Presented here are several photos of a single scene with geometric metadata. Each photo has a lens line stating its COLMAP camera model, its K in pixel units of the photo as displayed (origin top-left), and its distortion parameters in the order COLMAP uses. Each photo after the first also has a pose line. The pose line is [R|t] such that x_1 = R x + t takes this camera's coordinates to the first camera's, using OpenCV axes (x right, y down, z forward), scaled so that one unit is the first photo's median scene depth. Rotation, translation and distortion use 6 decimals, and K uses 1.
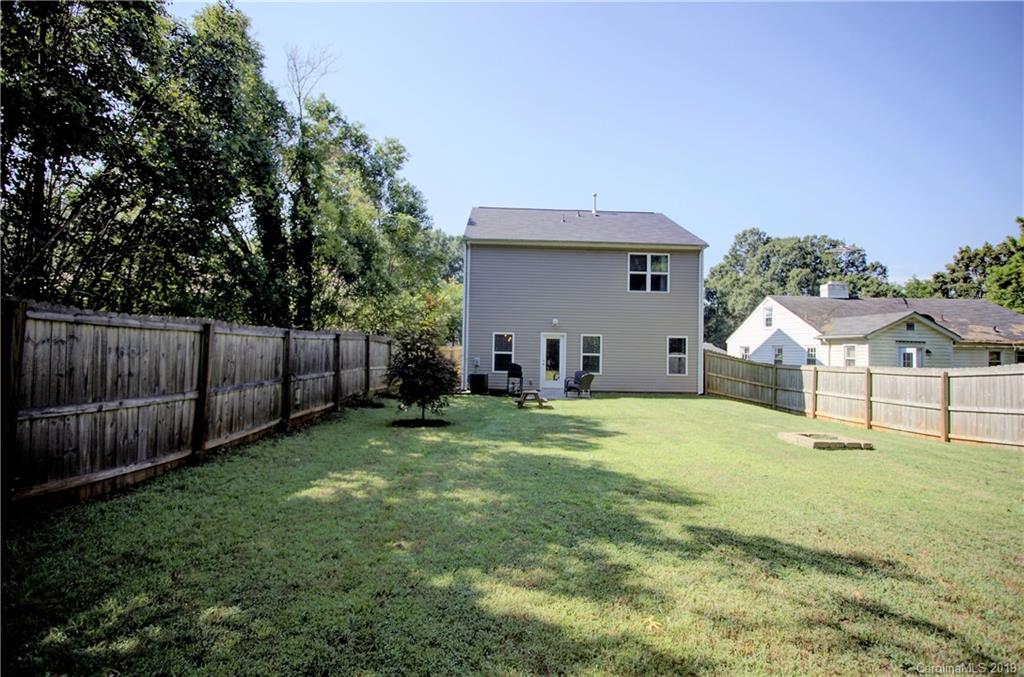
lens RADIAL K [[492.6, 0, 515.9], [0, 492.6, 338.2], [0, 0, 1]] dist [-0.008723, 0.001154]
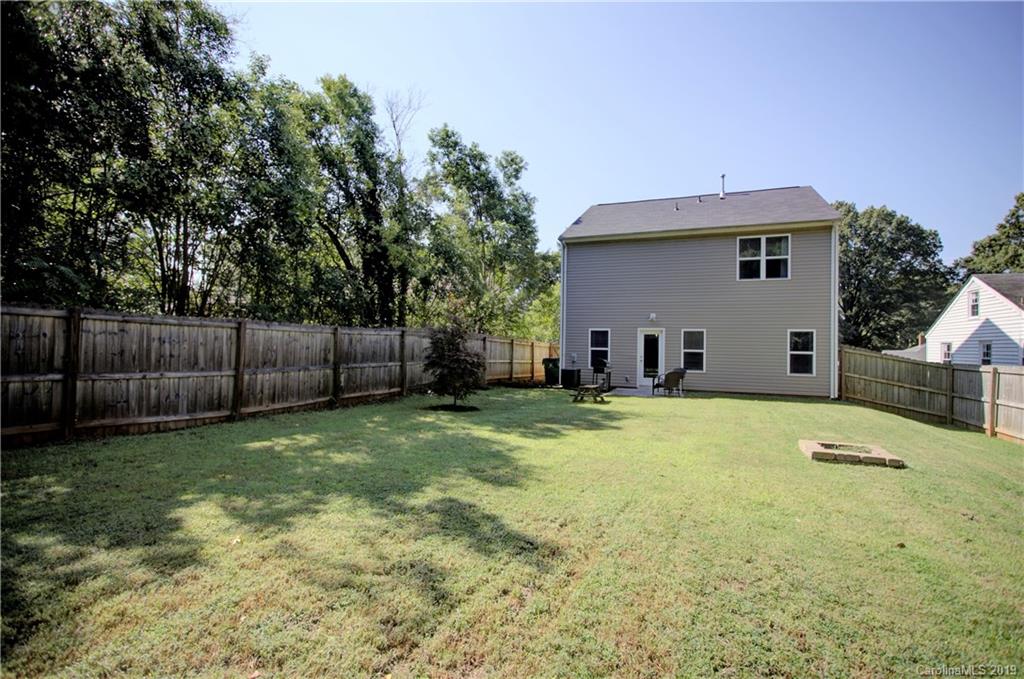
lens RADIAL K [[492.6, 0, 517.0], [0, 492.6, 340.3], [0, 0, 1]] dist [-0.008723, 0.001154]
pose [[0.907488, -0.006805, -0.420024, 0.622518], [0.007999, 0.999967, 0.001081, 0.025339], [0.420003, -0.004341, 0.907512, 0.058901]]
